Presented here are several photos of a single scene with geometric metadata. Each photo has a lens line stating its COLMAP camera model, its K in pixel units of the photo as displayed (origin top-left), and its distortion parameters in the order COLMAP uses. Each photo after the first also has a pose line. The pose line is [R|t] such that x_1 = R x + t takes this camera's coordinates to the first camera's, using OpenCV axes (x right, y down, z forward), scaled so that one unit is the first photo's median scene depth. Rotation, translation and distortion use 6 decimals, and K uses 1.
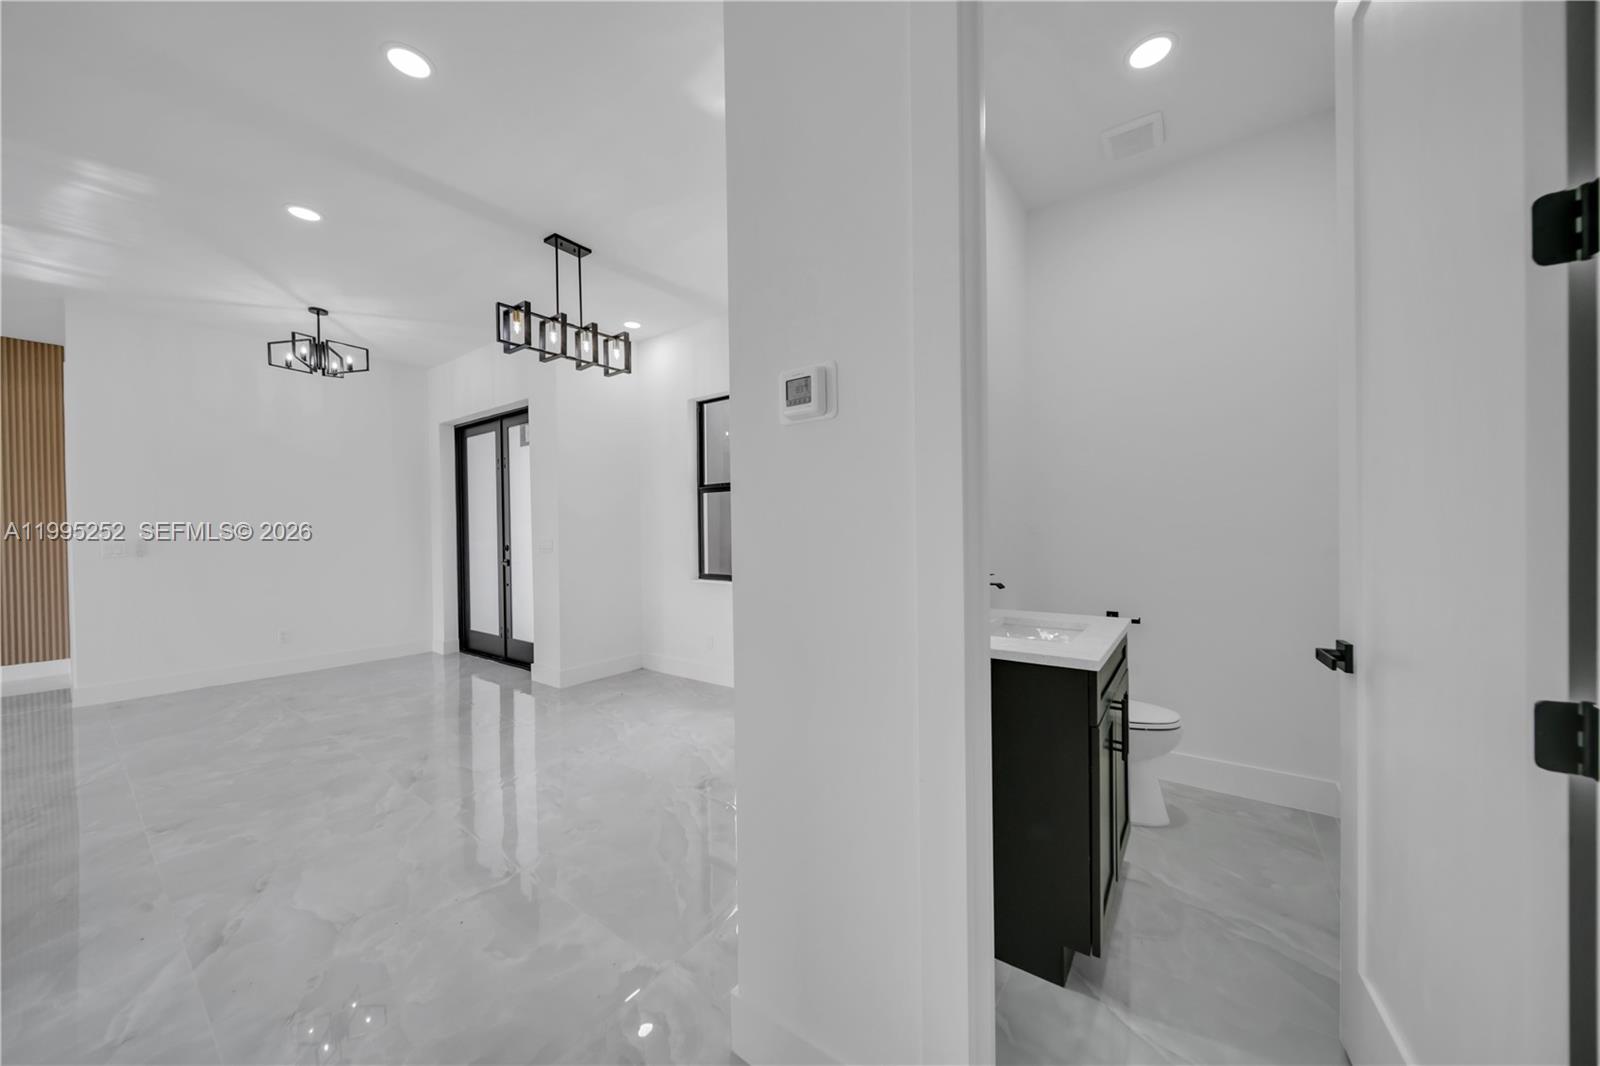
lens RADIAL K [[553.0, 0, 803.3], [0, 553.0, 533.0], [0, 0, 1]] dist [-0.000912, -0.001081]
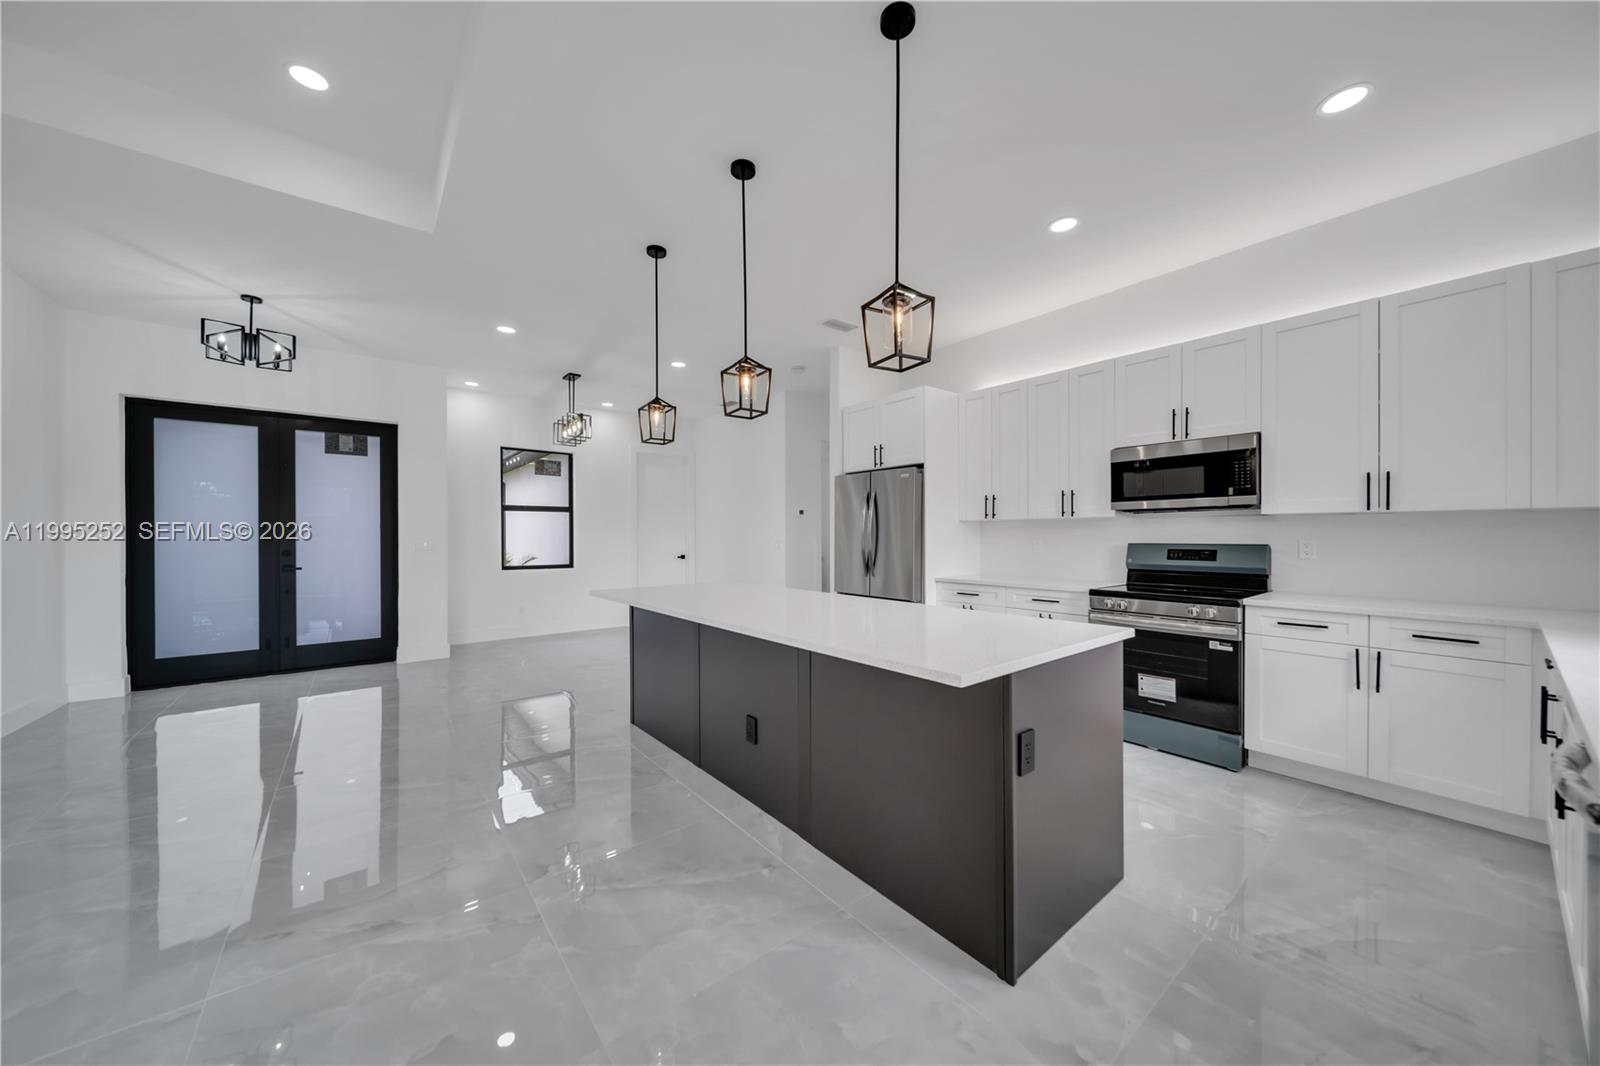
lens RADIAL K [[553.0, 0, 799.7], [0, 553.0, 537.5], [0, 0, 1]] dist [-0.000912, -0.001081]
pose [[0.264034, 0.008842, 0.964473, -1.512067], [0.006634, 0.999918, -0.010983, 0.020981], [-0.964491, 0.009298, 0.263953, -0.143200]]
